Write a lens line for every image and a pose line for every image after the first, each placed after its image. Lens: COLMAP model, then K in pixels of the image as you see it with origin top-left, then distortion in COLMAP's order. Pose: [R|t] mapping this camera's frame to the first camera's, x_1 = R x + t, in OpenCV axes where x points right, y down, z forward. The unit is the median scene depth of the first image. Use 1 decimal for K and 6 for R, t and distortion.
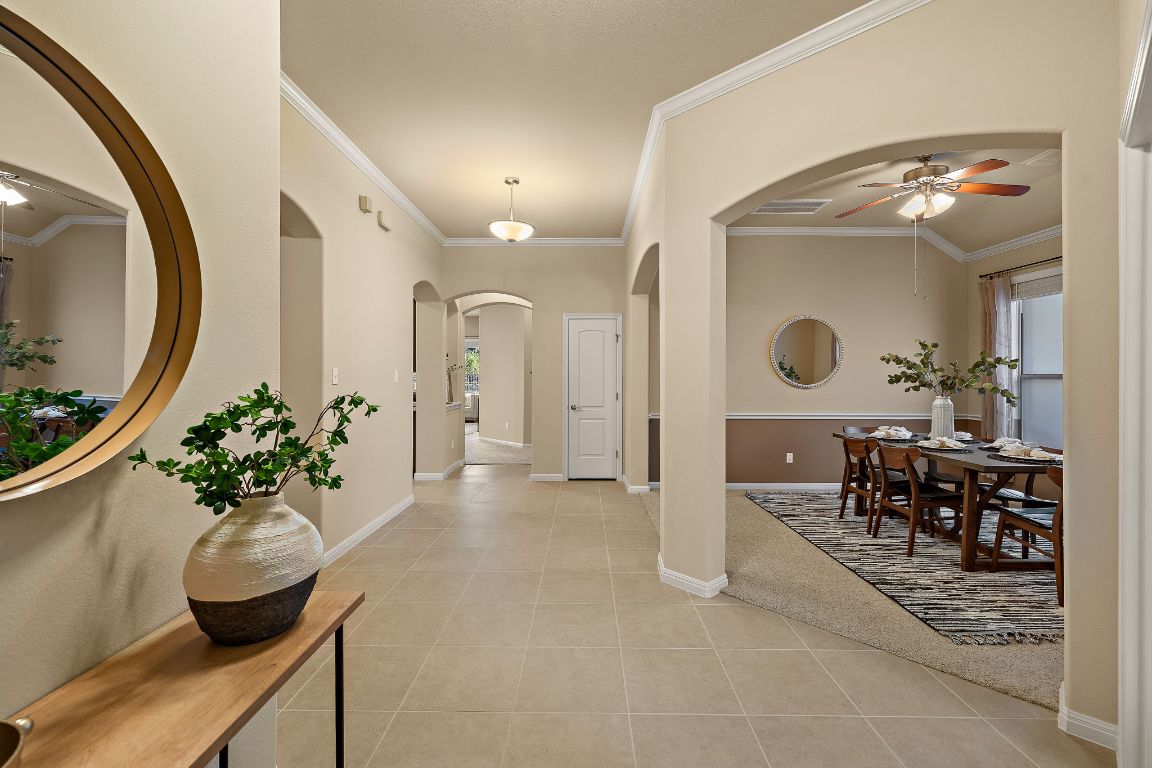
lens RADIAL K [[492.6, 0, 574.5], [0, 492.6, 374.6], [0, 0, 1]] dist [0.001126, 0.000256]
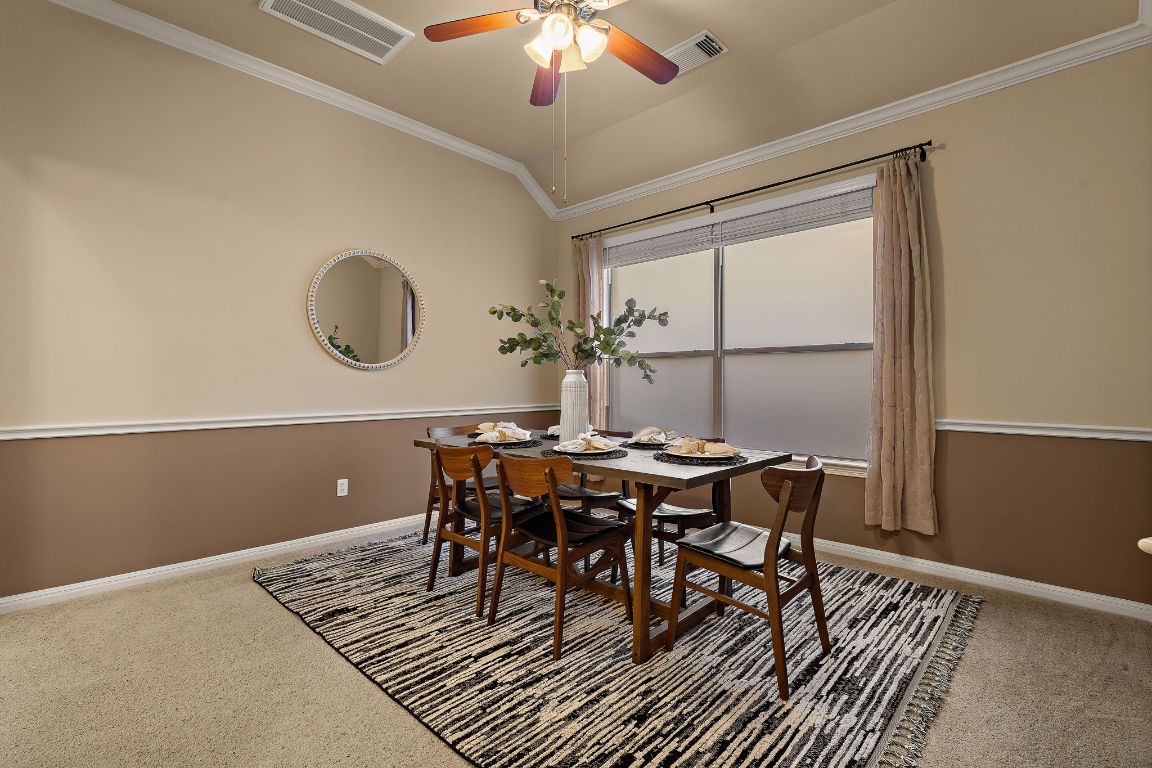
lens RADIAL K [[530.2, 0, 578.2], [0, 530.2, 379.1], [0, 0, 1]] dist [0.001000, 0.000055]
pose [[0.684003, -0.000274, 0.729479, 0.228352], [0.000003, 1.000000, 0.000372, 0.052519], [-0.729479, -0.000252, 0.684003, 0.492183]]
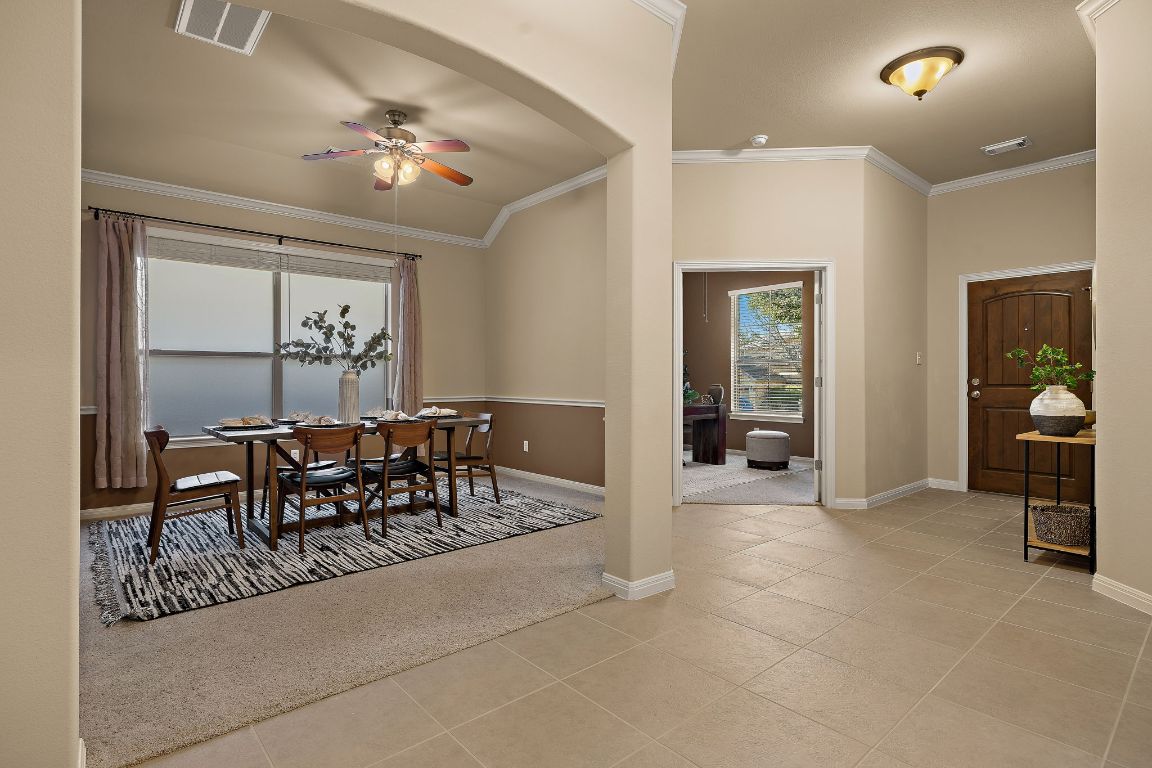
lens RADIAL K [[568.8, 0, 577.6], [0, 568.8, 377.6], [0, 0, 1]] dist [-0.002797, -0.000146]
pose [[-0.672706, -0.000656, 0.739909, -0.308128], [0.002225, 0.999993, 0.002910, 0.052876], [-0.739906, 0.003604, -0.672700, 1.322732]]
